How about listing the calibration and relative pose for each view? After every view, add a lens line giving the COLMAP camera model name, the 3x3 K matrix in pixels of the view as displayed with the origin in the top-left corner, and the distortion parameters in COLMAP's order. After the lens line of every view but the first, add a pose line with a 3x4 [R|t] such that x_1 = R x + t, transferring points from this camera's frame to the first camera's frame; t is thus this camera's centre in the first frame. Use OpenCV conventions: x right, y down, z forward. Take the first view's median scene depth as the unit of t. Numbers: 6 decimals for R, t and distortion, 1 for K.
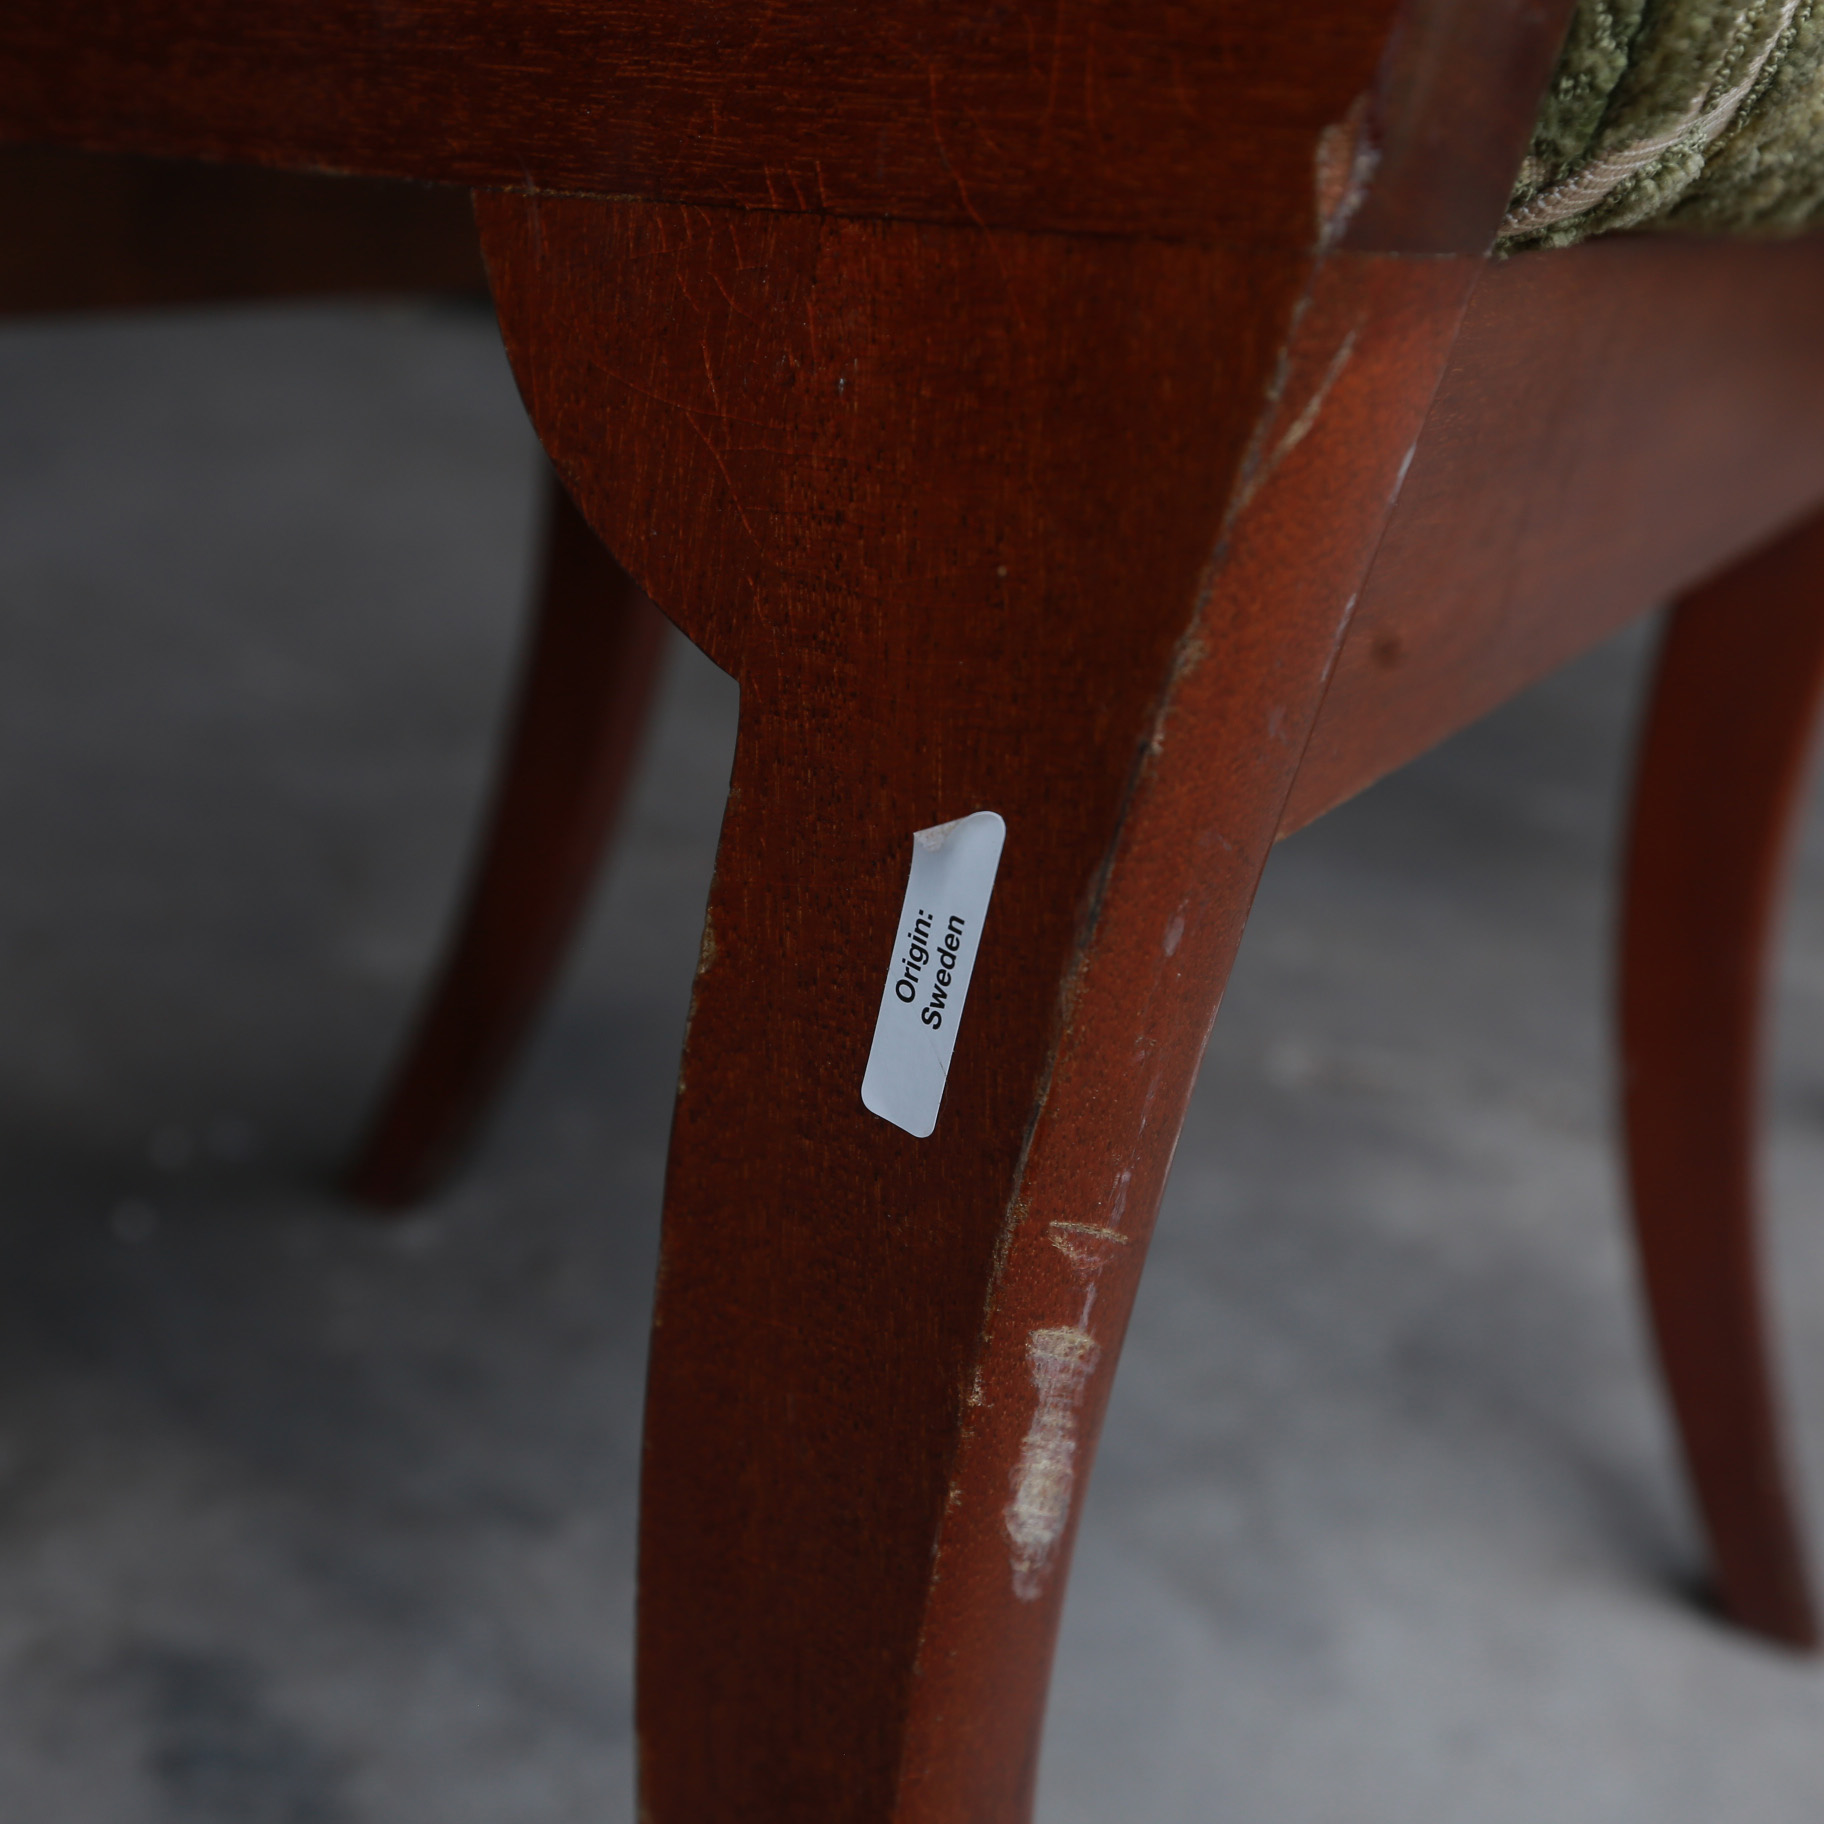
lens RADIAL K [[2441.8, 0, 912.0], [0, 2441.8, 912.0], [0, 0, 1]] dist [-0.005496, 0.042516]
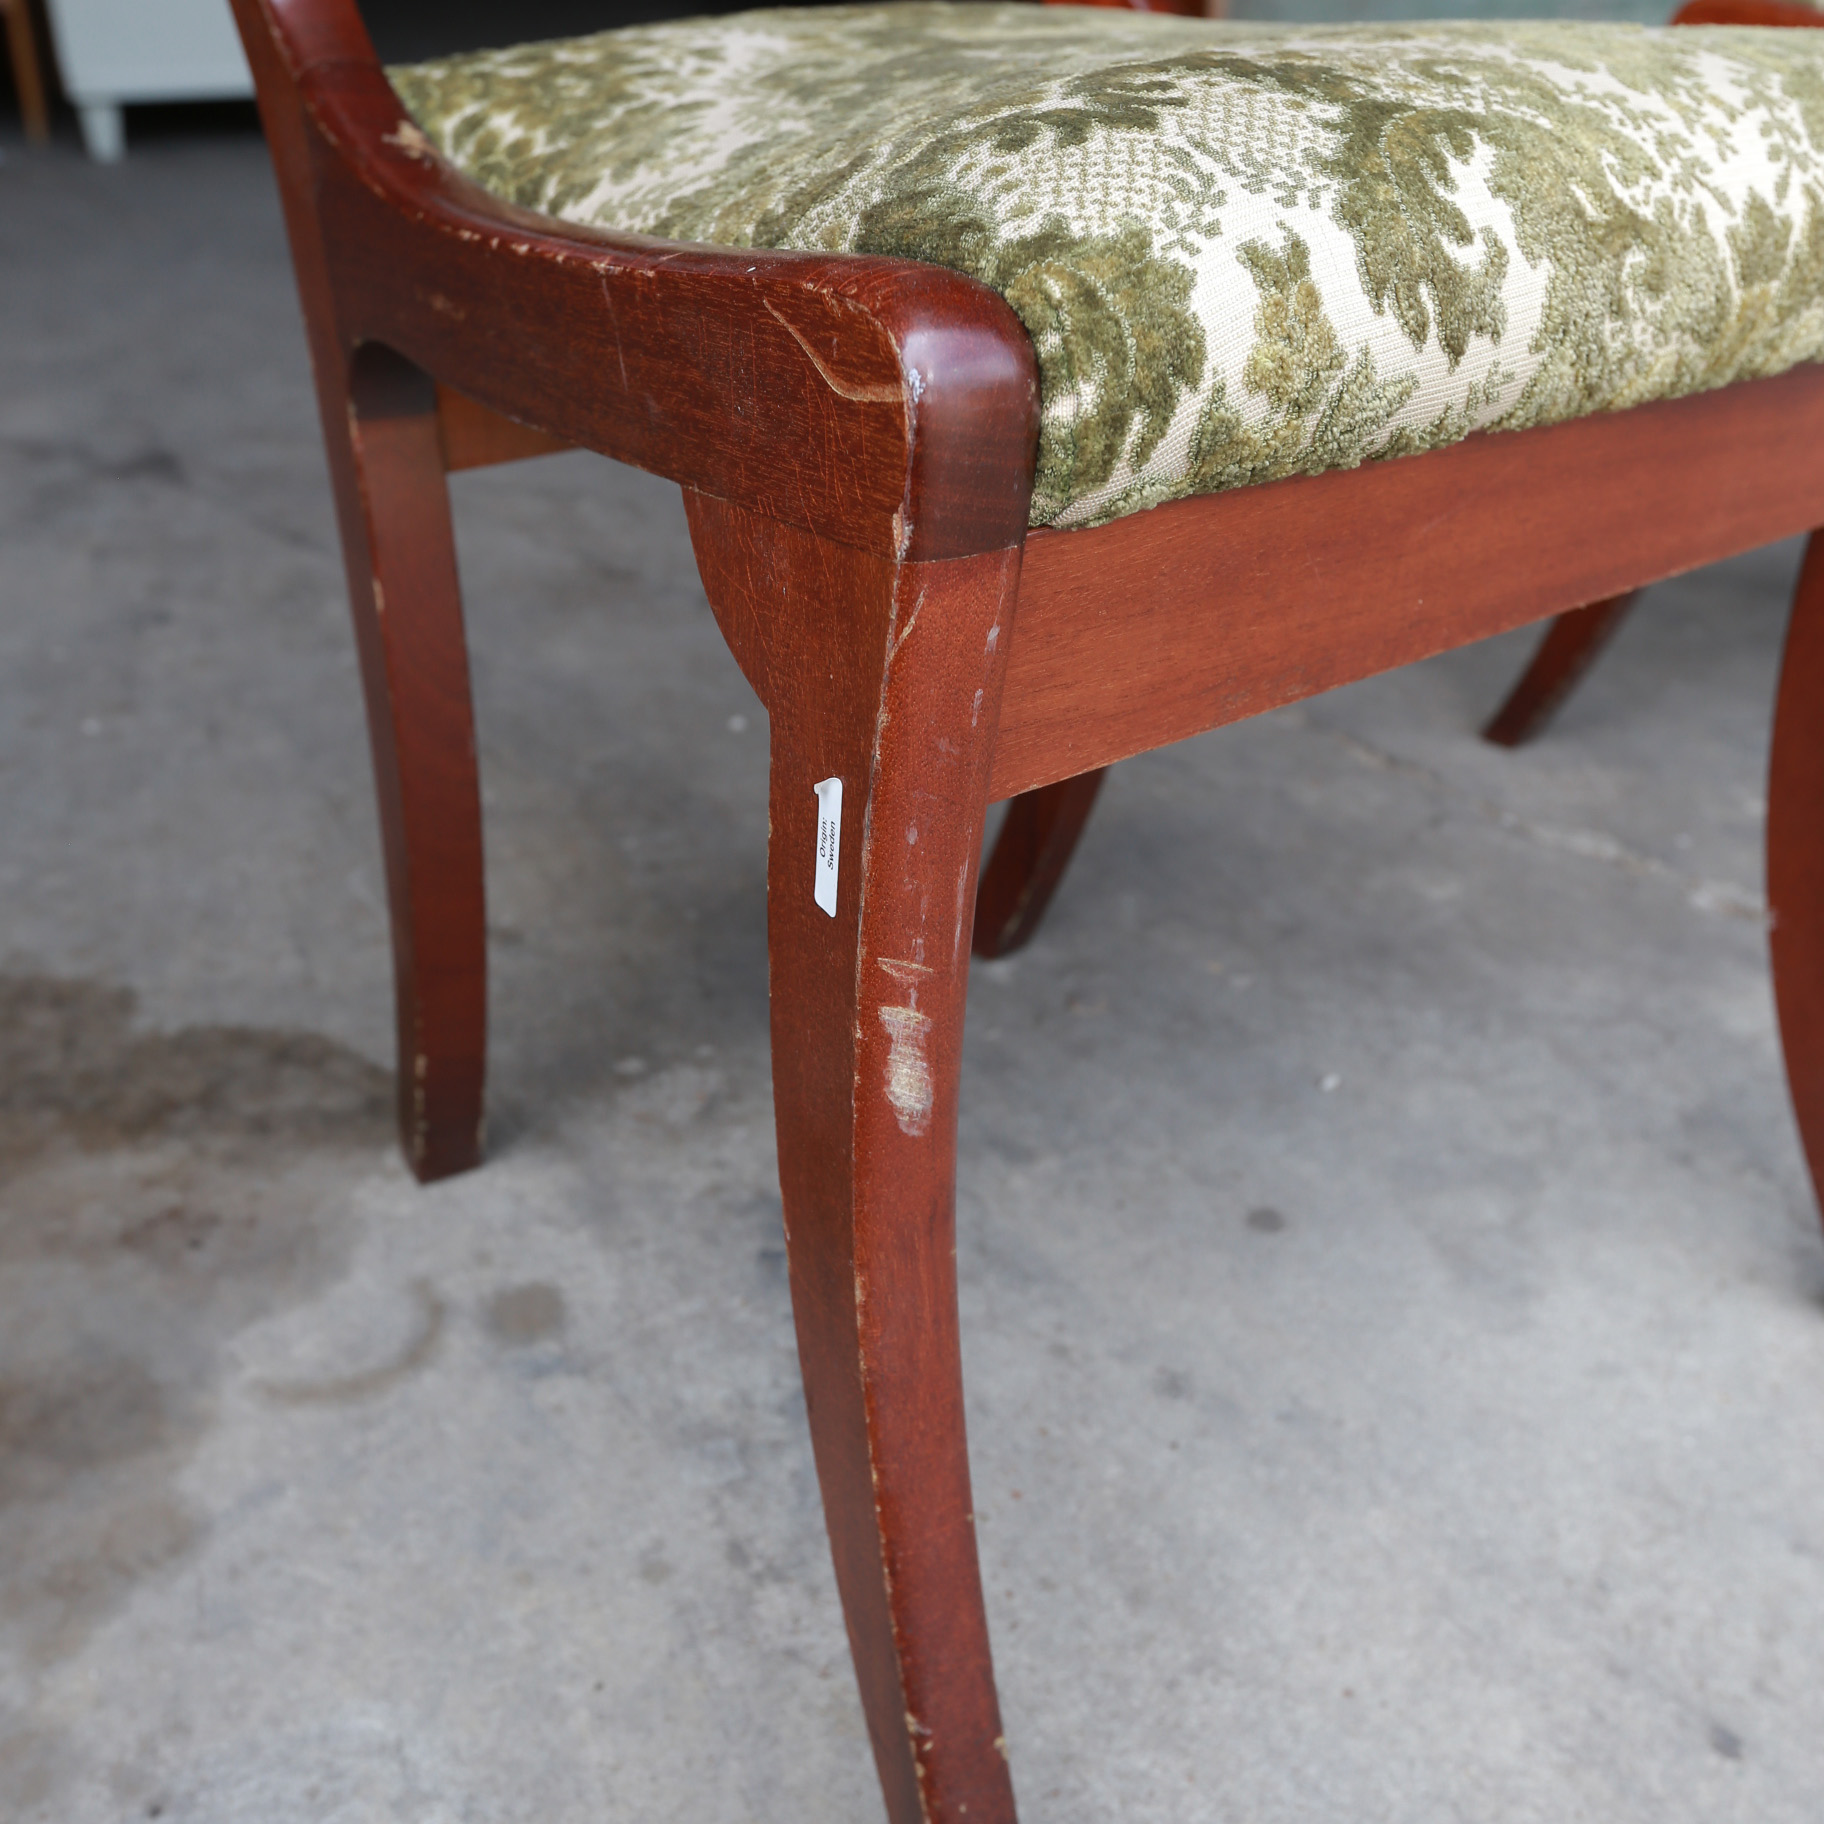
lens RADIAL K [[2028.2, 0, 886.2], [0, 2028.2, 913.7], [0, 0, 1]] dist [-0.045226, 0.054096]
pose [[0.926092, 0.069832, -0.370779, 0.751451], [-0.035996, 0.994593, 0.097412, -0.096090], [0.375576, -0.076866, 0.923598, -0.719934]]
